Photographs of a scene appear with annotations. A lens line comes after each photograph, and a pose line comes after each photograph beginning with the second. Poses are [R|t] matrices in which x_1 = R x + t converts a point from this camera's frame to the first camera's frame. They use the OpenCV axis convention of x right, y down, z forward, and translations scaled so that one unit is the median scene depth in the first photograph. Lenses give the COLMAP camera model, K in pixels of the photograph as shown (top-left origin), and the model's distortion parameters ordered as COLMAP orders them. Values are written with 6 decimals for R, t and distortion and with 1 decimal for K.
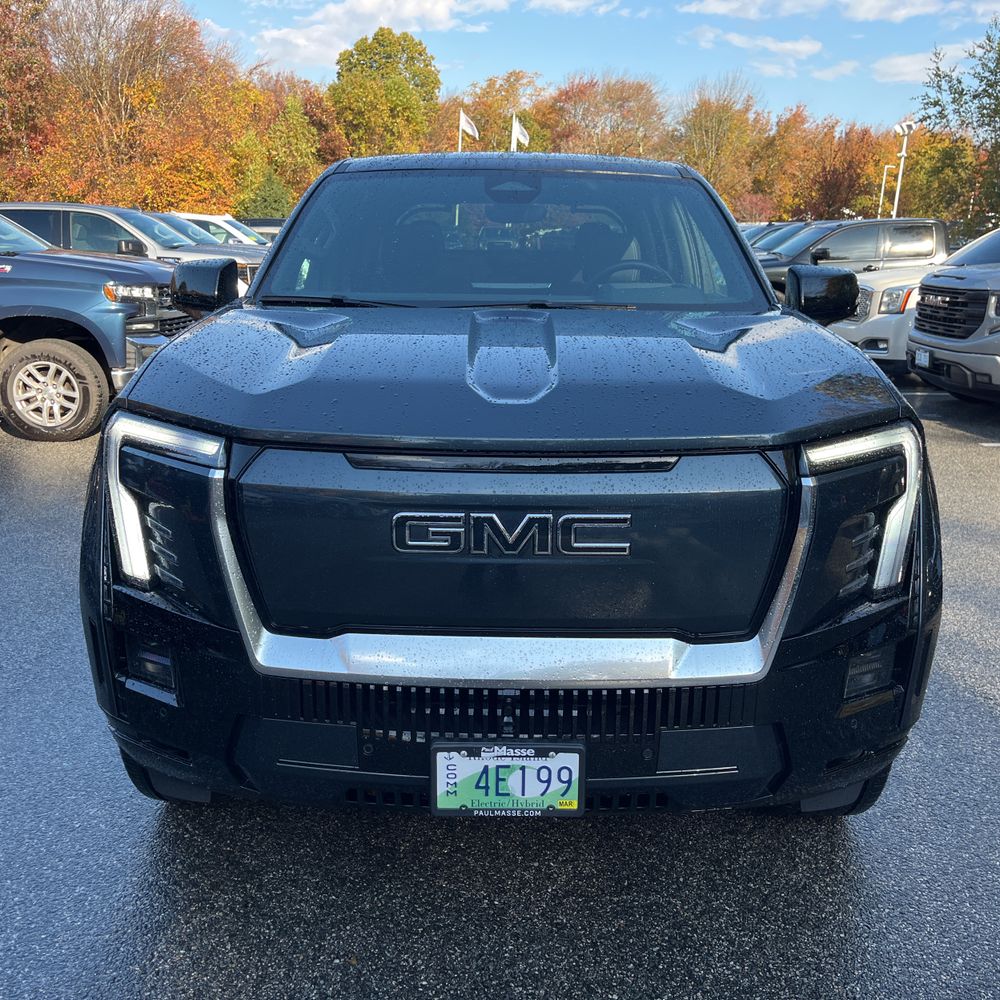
lens RADIAL K [[1020.7, 0, 496.2], [0, 1020.7, 502.2], [0, 0, 1]] dist [0.059095, -0.089537]
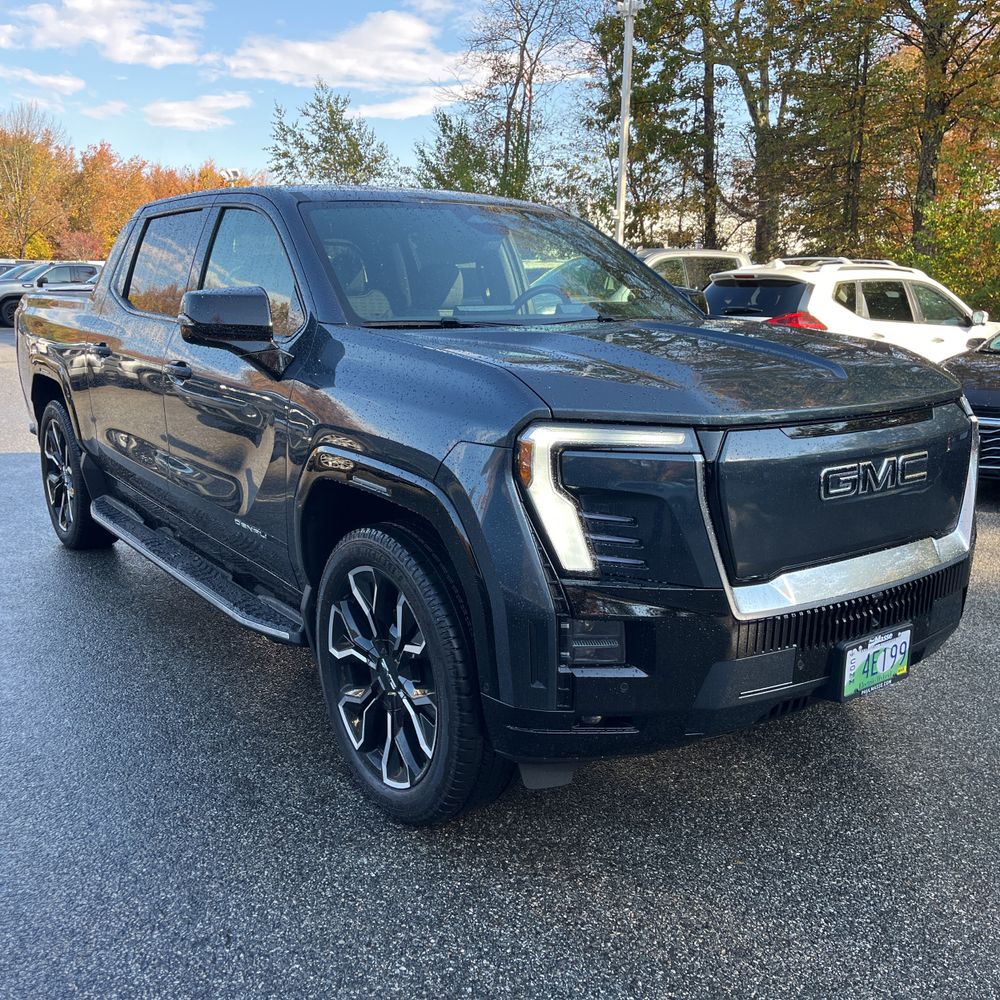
lens RADIAL K [[1020.2, 0, 498.4], [0, 1020.2, 513.9], [0, 0, 1]] dist [0.066787, -0.075663]
pose [[0.796581, -0.143966, 0.587140, -1.053263], [0.159330, 0.986888, 0.025817, -0.028874], [-0.583158, 0.072984, 0.809074, 0.177434]]
